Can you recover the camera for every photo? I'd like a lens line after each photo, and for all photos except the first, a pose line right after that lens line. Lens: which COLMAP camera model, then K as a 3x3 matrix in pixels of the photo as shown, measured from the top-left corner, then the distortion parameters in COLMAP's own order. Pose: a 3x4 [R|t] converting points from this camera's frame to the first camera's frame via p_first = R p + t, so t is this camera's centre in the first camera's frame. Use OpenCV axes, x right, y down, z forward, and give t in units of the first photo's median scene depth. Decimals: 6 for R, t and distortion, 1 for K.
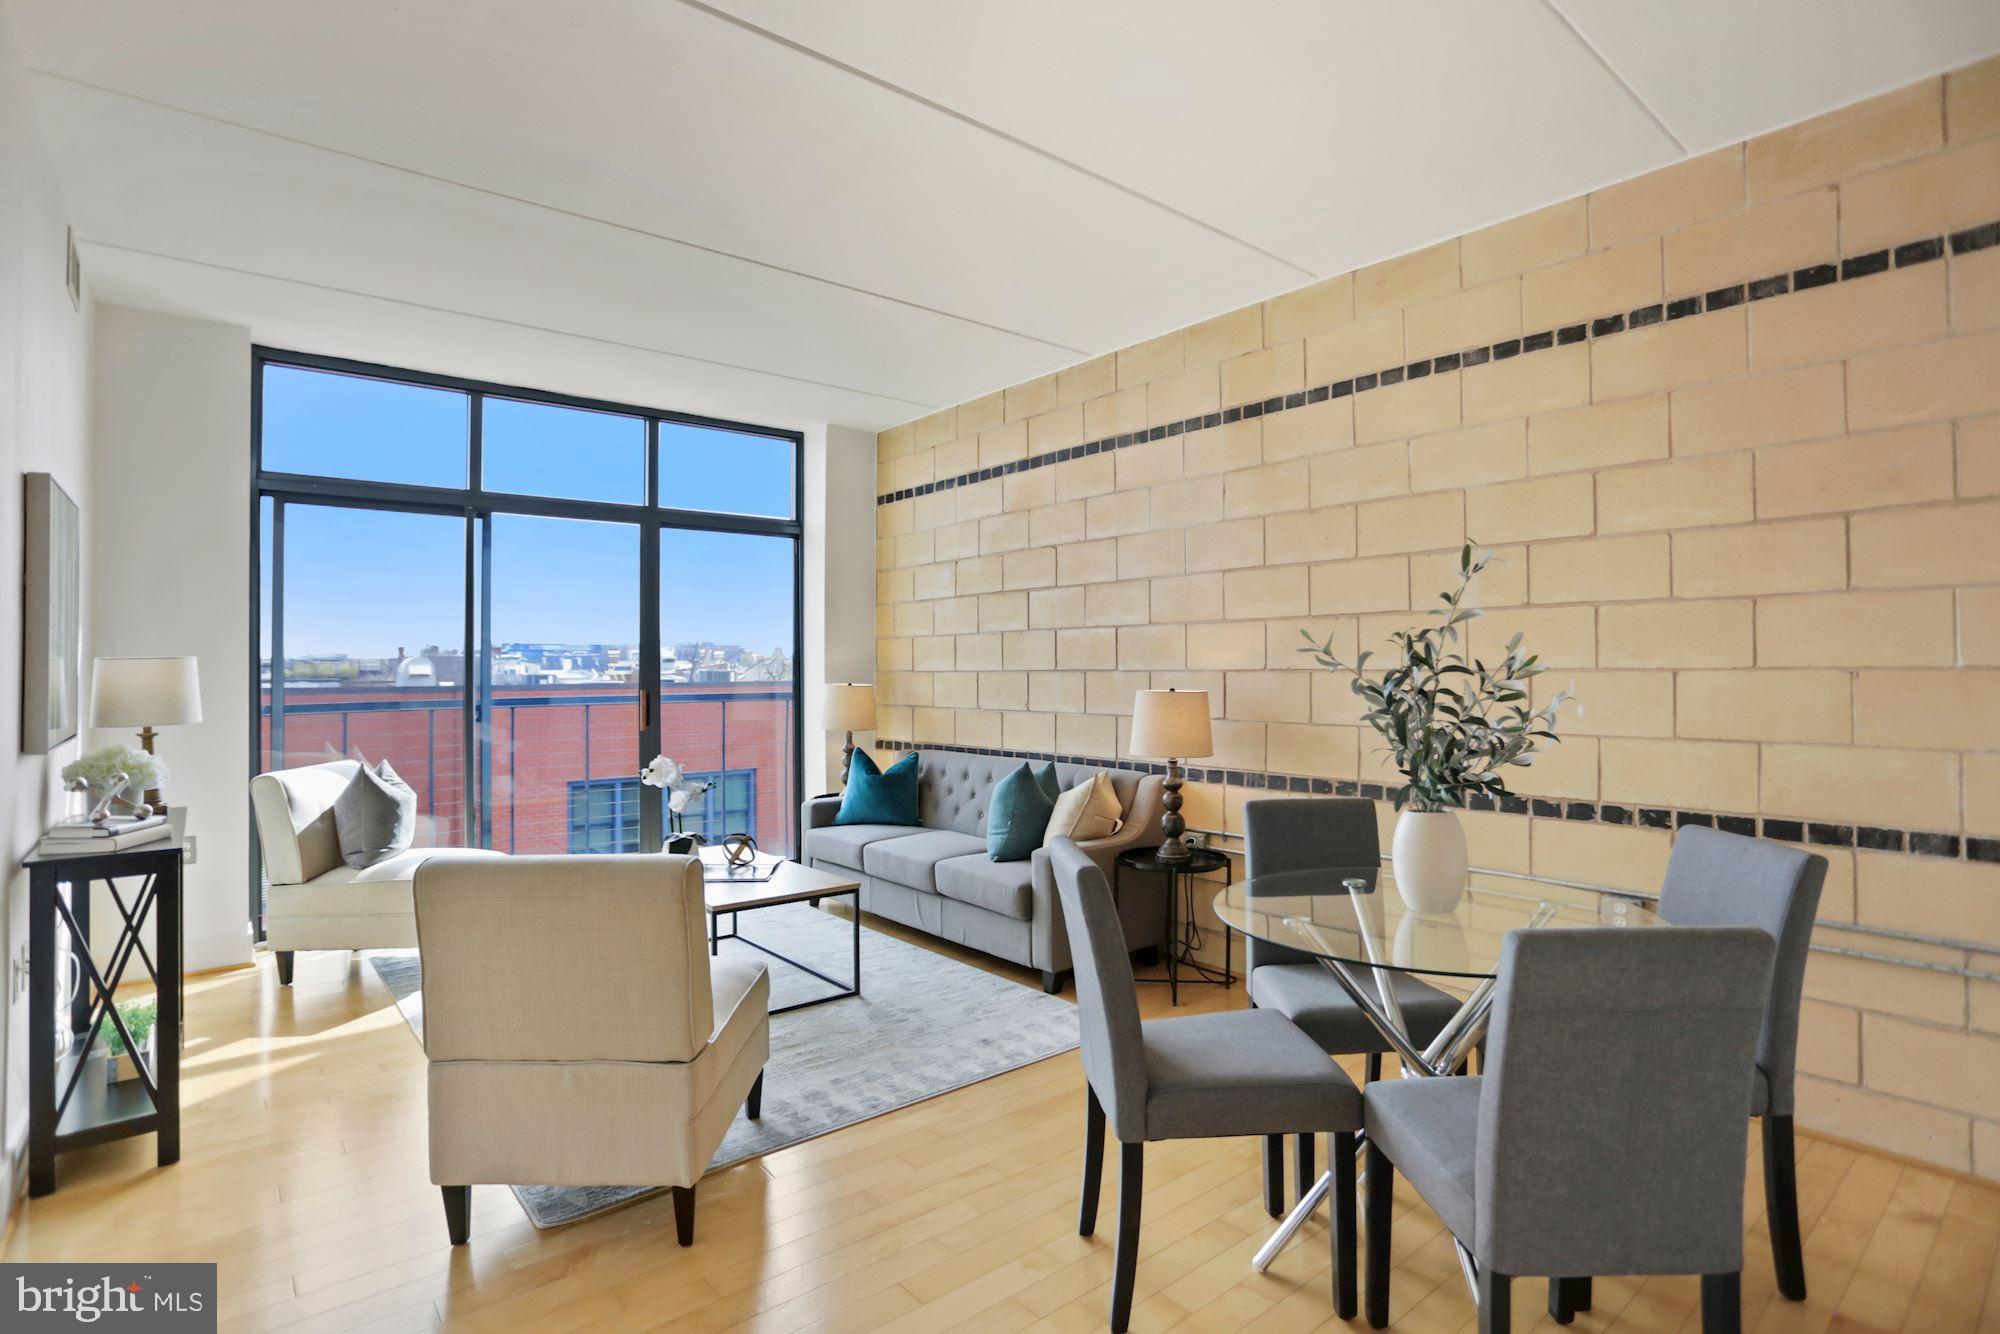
lens RADIAL K [[991.2, 0, 1001.5], [0, 991.2, 653.5], [0, 0, 1]] dist [-0.071787, 0.033721]
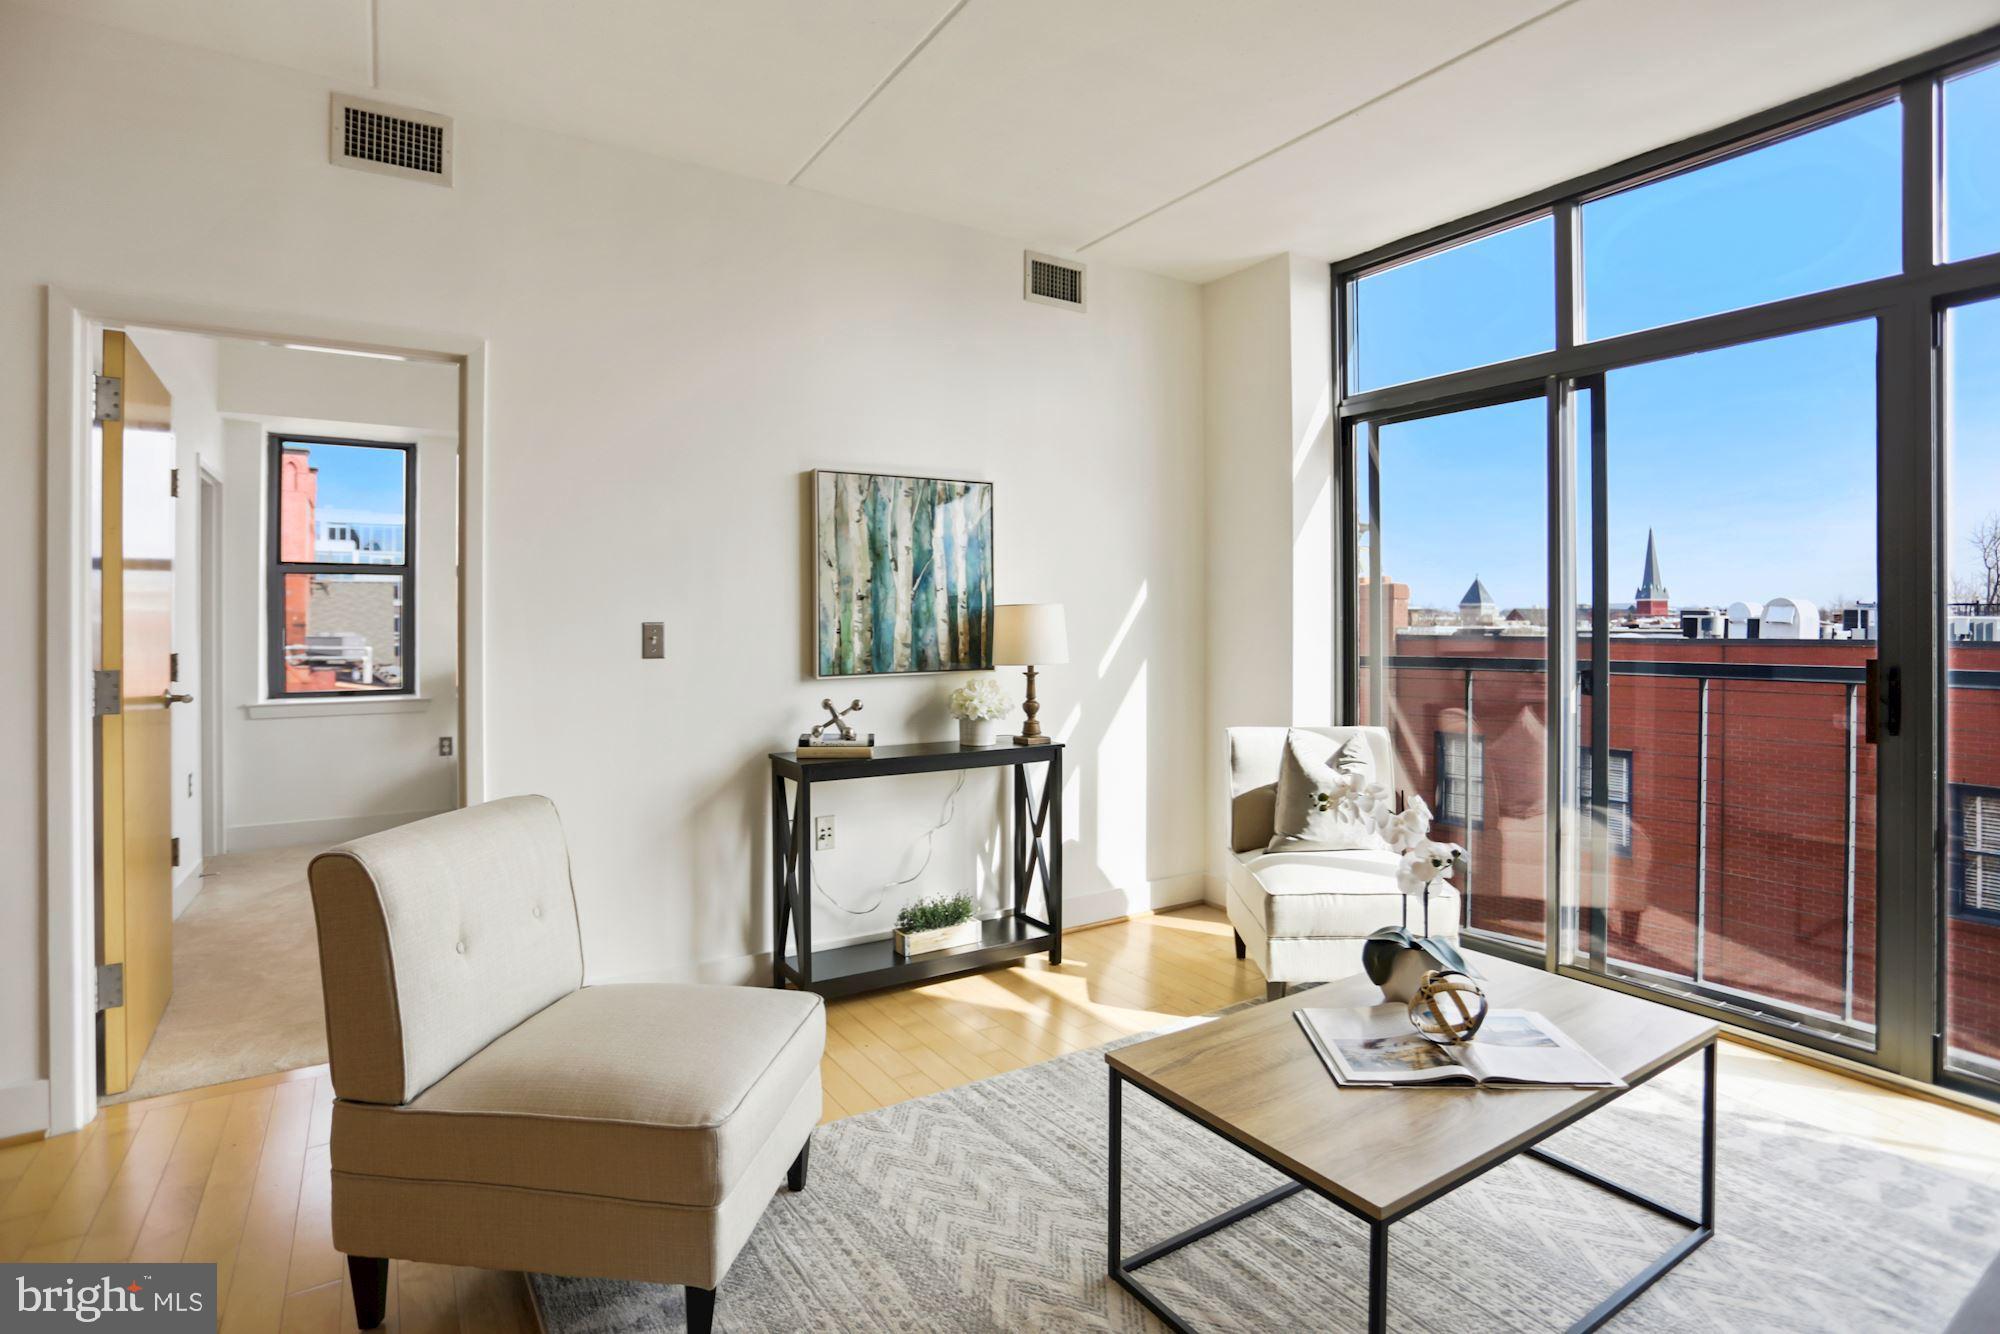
lens RADIAL K [[996.8, 0, 999.3], [0, 996.8, 621.1], [0, 0, 1]] dist [-0.071421, 0.030225]
pose [[-0.122366, 0.006215, -0.992466, 0.216586], [0.015068, 0.999877, 0.004404, 0.013883], [0.992371, -0.014416, -0.122445, 0.877875]]
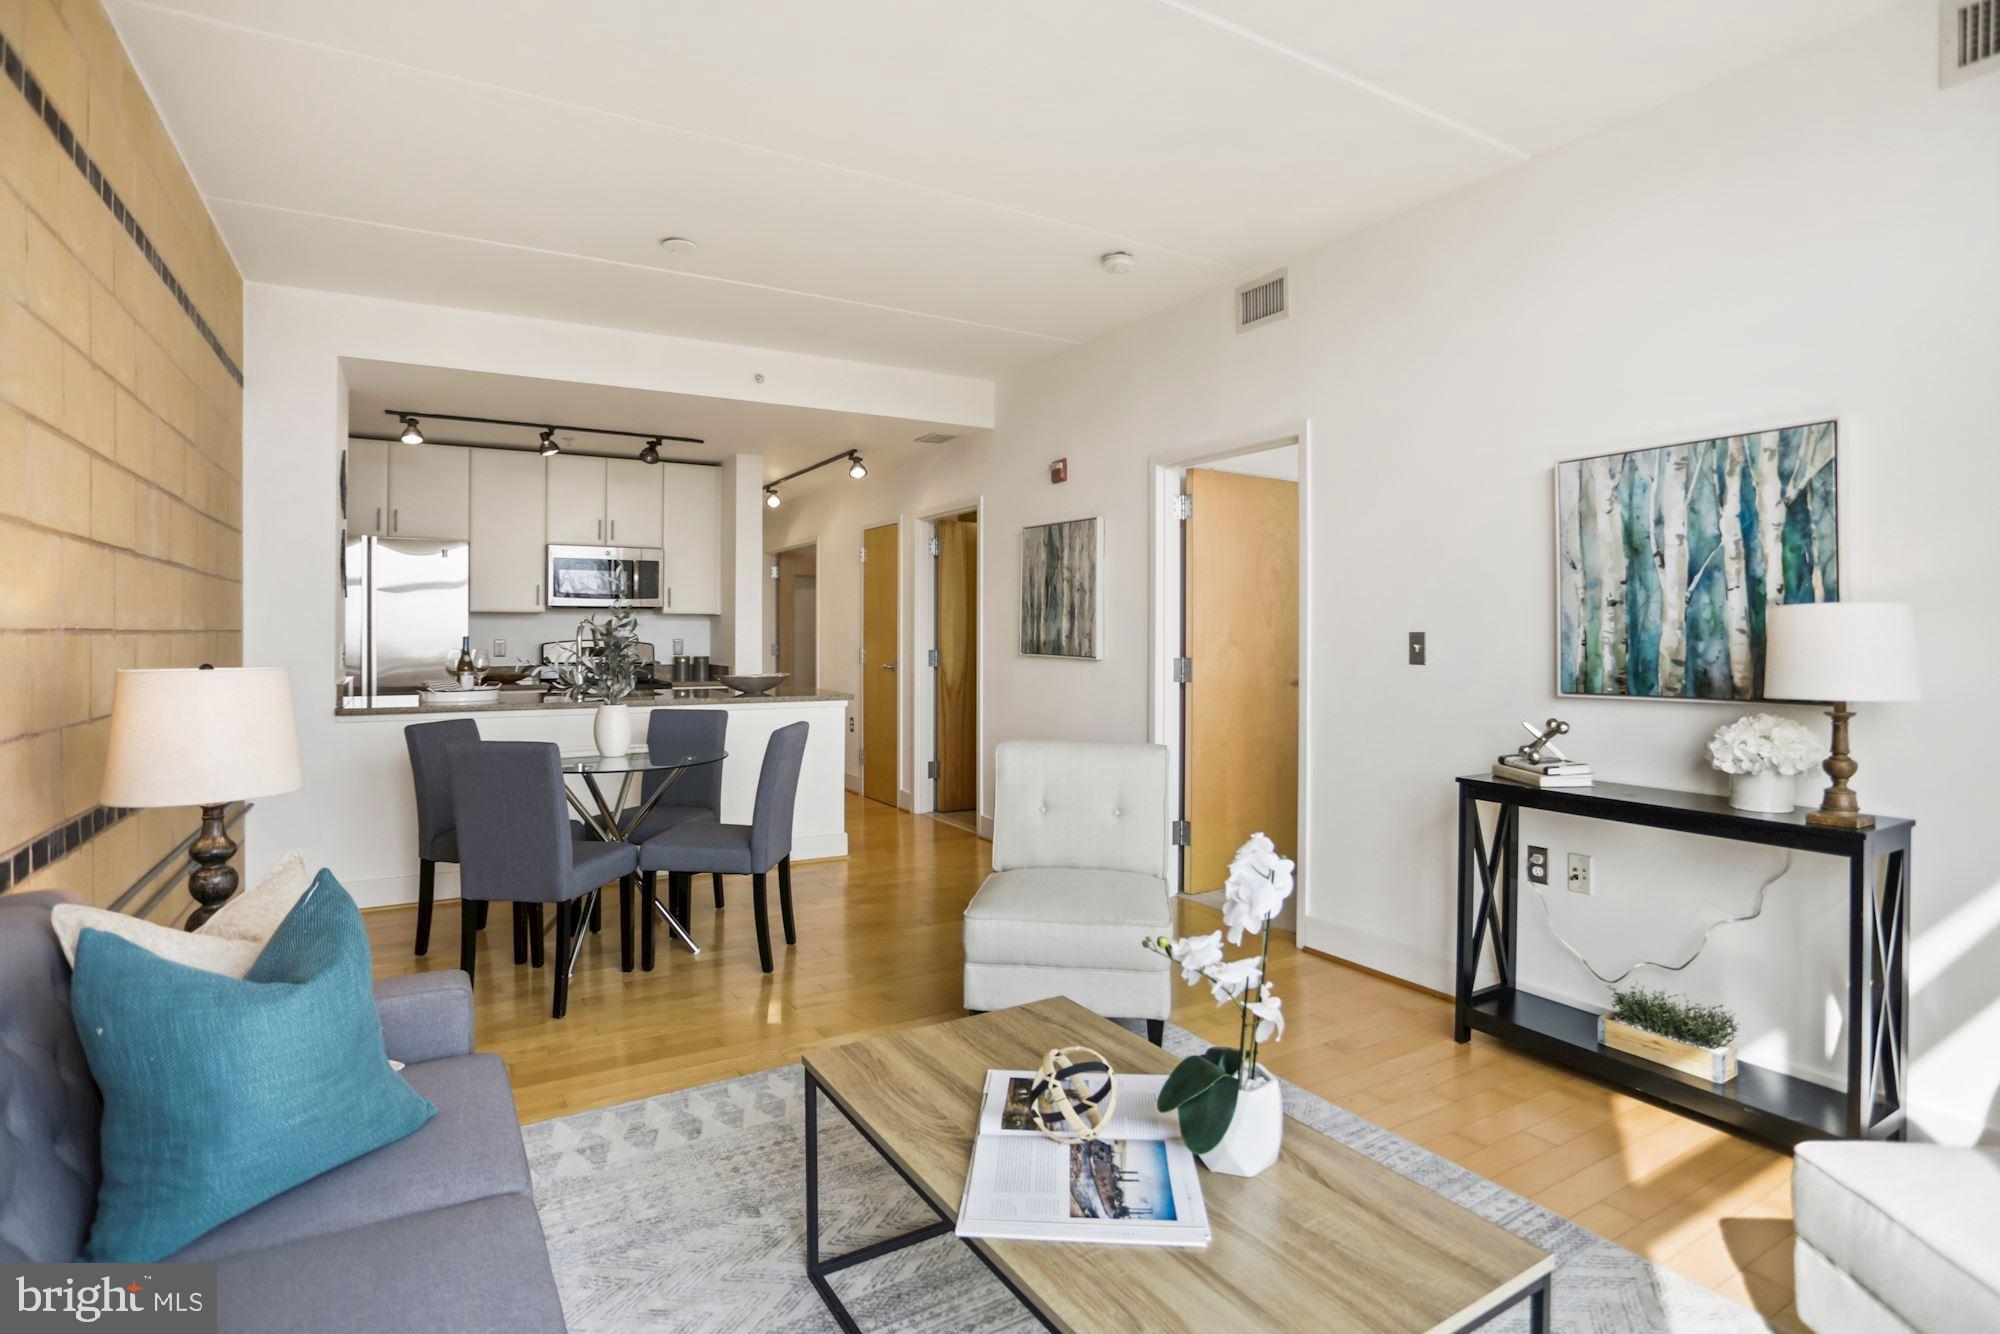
lens RADIAL K [[997.9, 0, 998.5], [0, 997.9, 638.6], [0, 0, 1]] dist [-0.050971, 0.018396]
pose [[-0.988454, 0.003182, 0.151490, -0.305811], [0.001961, 0.999964, -0.008207, 0.026450], [-0.151511, -0.007815, -0.988425, 1.434969]]
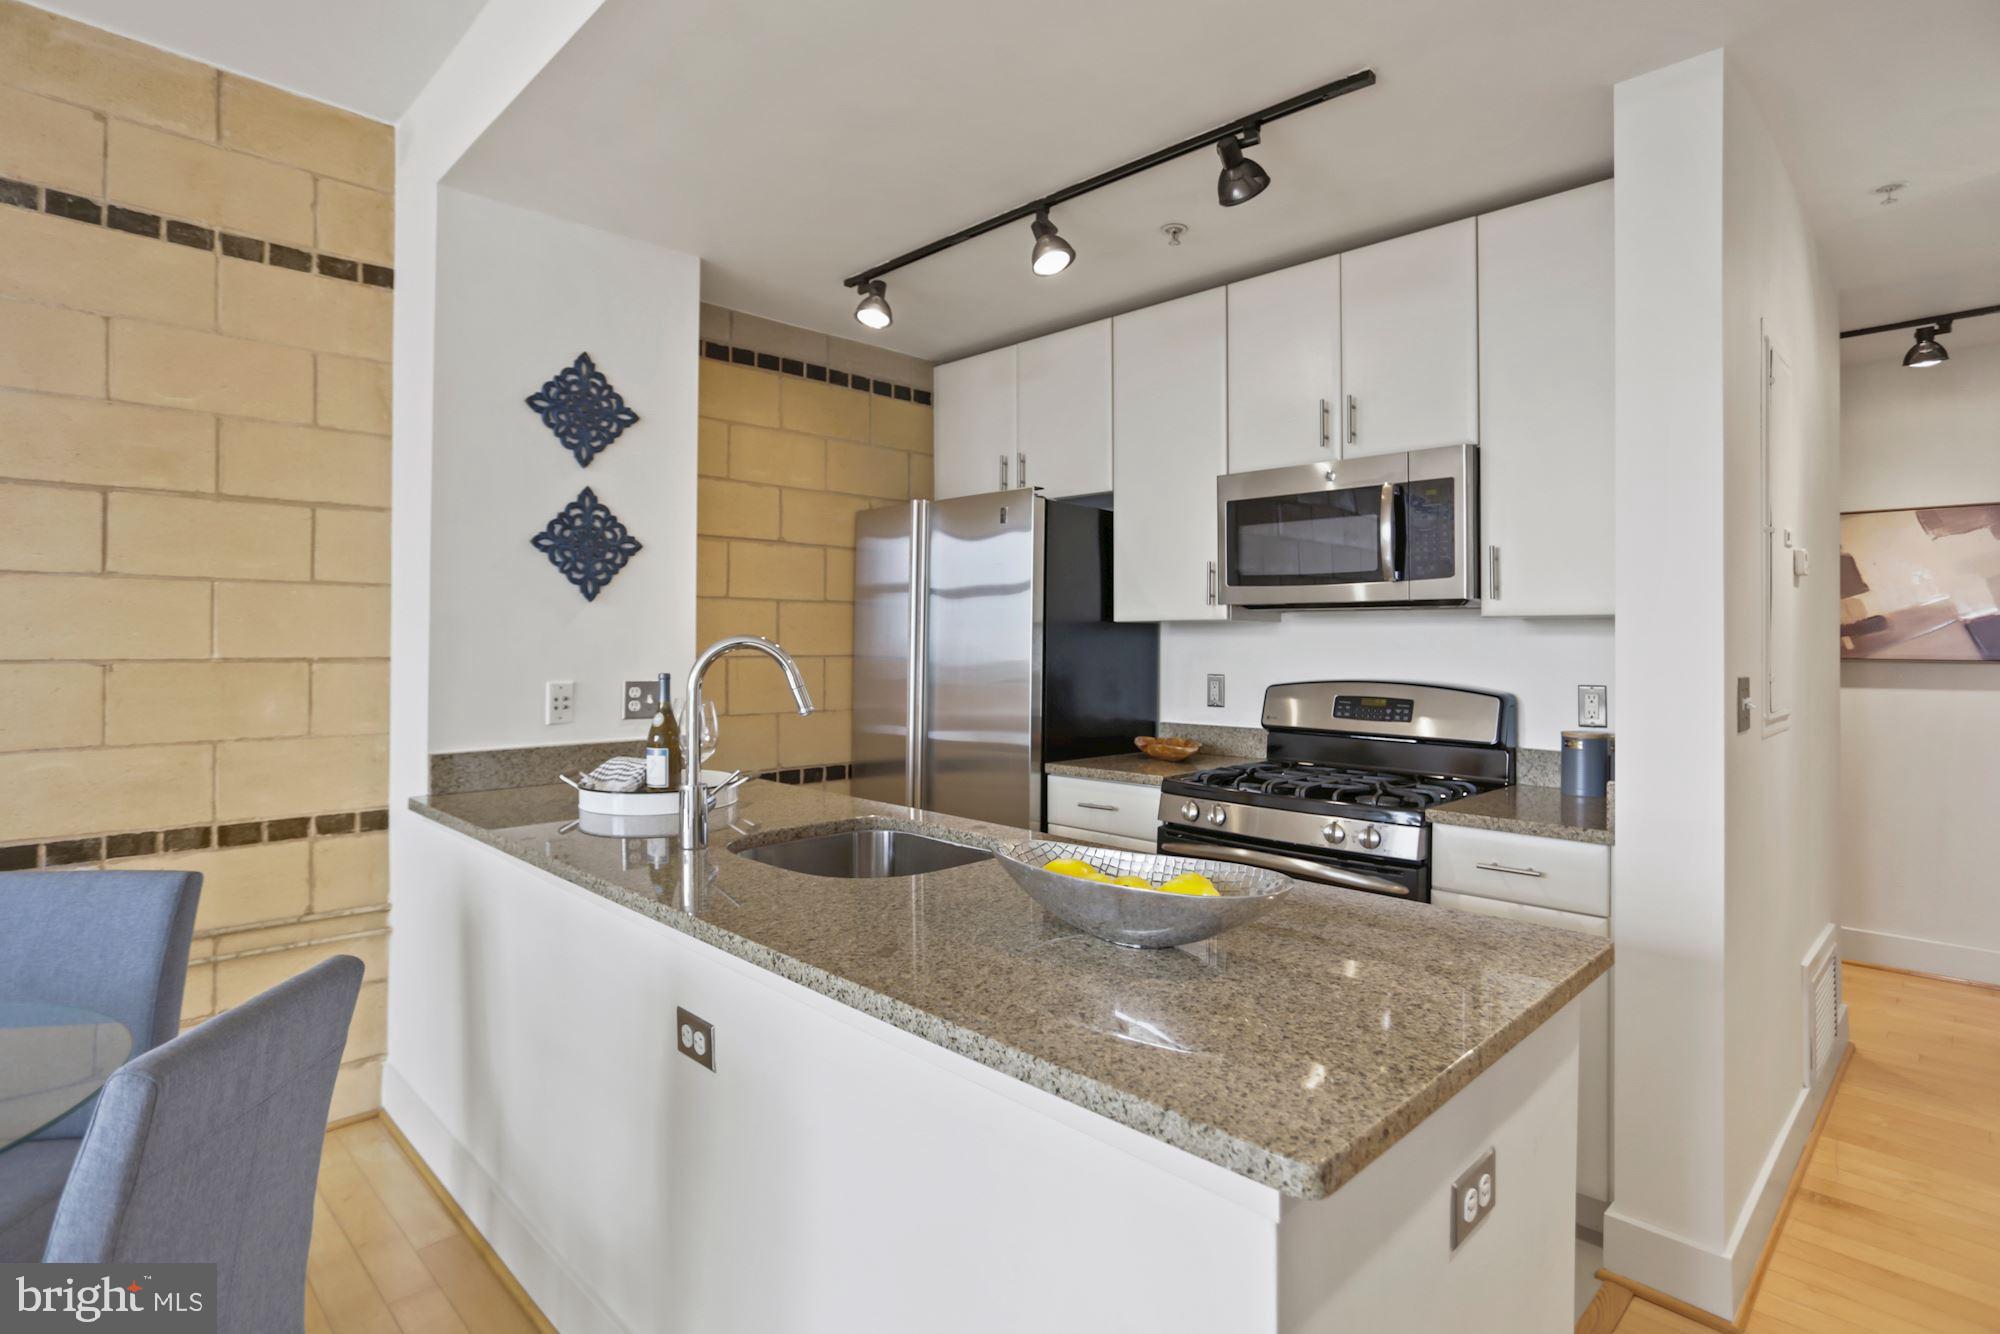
lens RADIAL K [[1017.4, 0, 1000.0], [0, 1017.4, 629.9], [0, 0, 1]] dist [-0.041315, 0.031969]
pose [[-0.093290, 0.017418, 0.995487, -0.081741], [-0.016978, 0.999674, -0.019082, -0.006565], [-0.995494, -0.018681, -0.092964, 0.159947]]
